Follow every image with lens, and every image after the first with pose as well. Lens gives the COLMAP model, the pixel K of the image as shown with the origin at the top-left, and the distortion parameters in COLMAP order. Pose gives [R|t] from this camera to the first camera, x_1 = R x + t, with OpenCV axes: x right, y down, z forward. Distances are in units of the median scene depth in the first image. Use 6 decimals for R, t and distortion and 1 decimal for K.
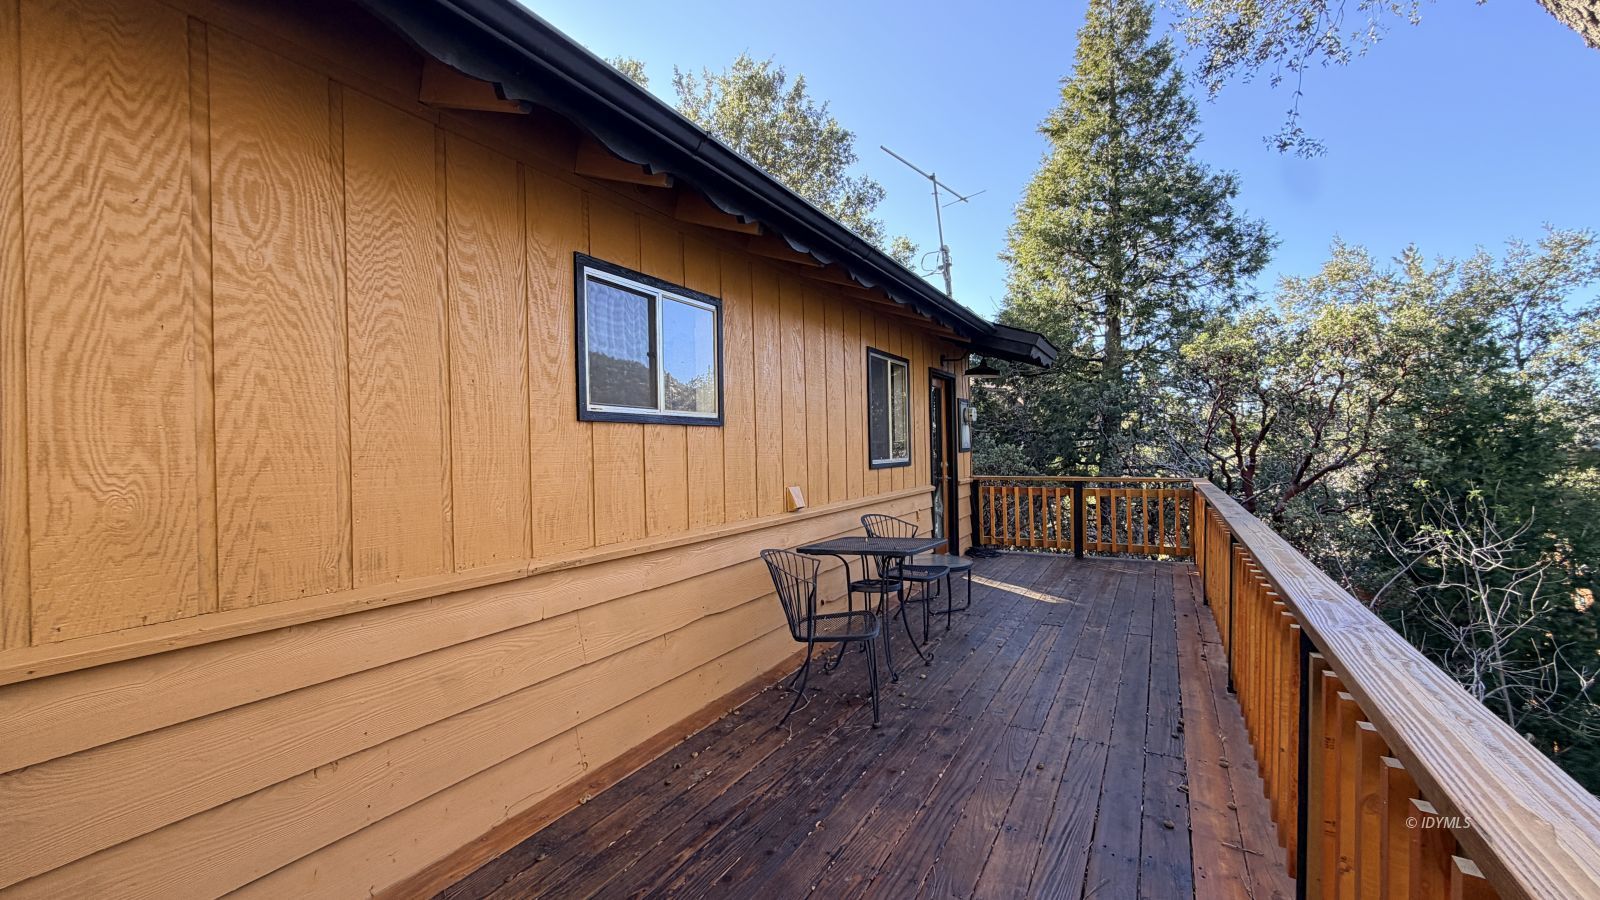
lens RADIAL K [[631.1, 0, 799.1], [0, 631.1, 449.4], [0, 0, 1]] dist [-0.001315, -0.000462]
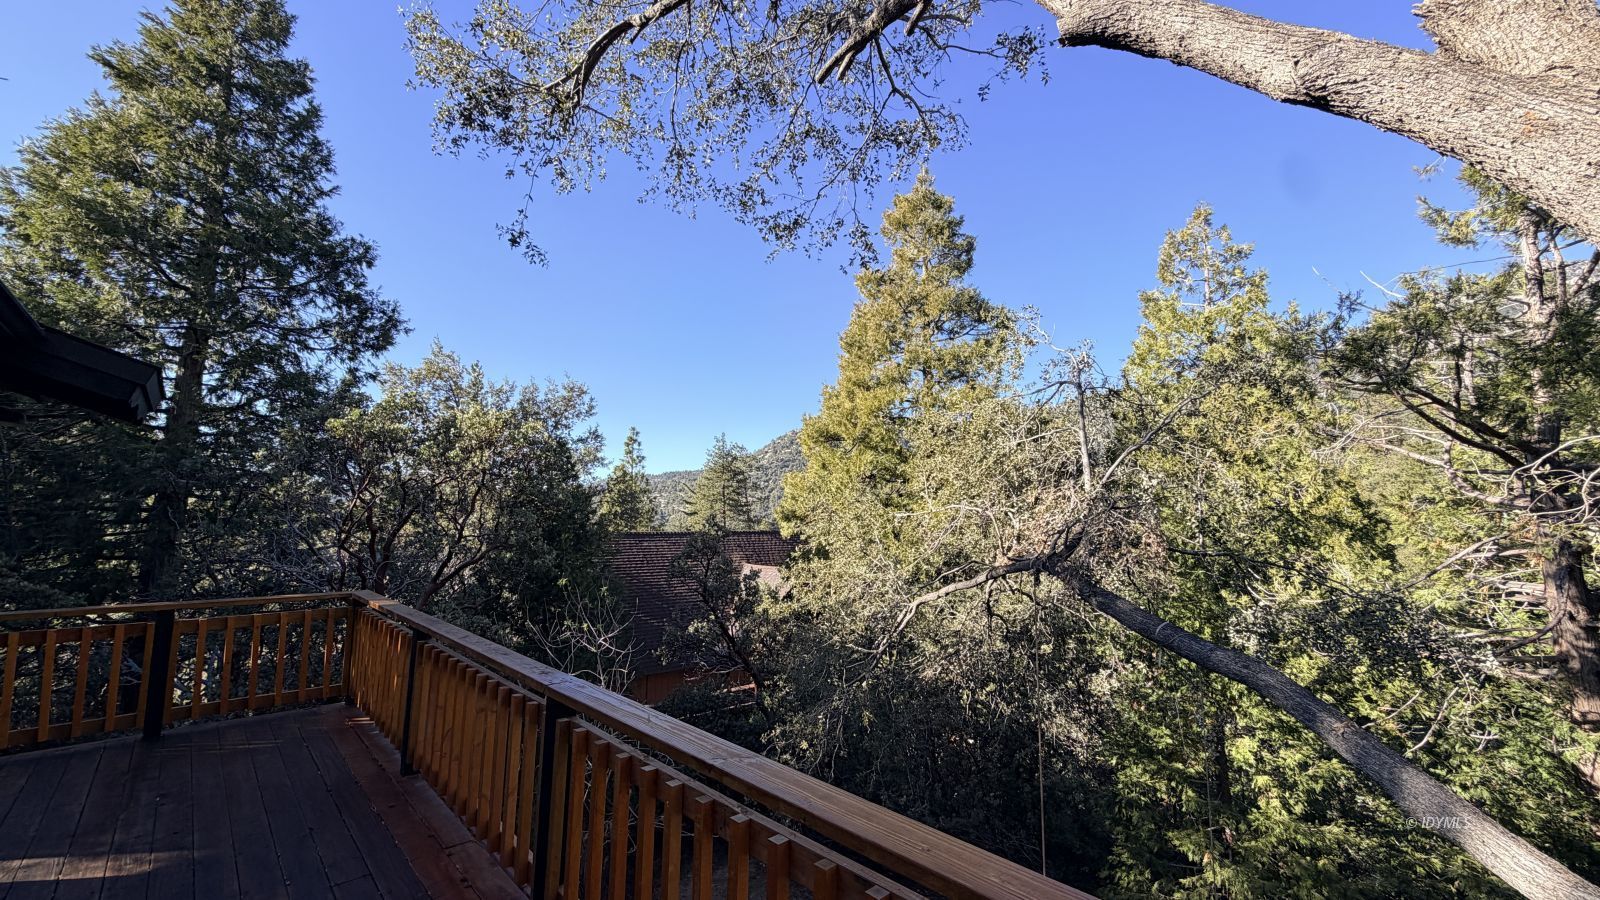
lens RADIAL K [[631.1, 0, 793.1], [0, 631.1, 447.7], [0, 0, 1]] dist [-0.001315, -0.000462]
pose [[0.277249, 0.123015, 0.952891, 0.002432], [-0.008703, 0.992051, -0.125538, -0.019735], [-0.960759, 0.026512, 0.276116, 0.128429]]
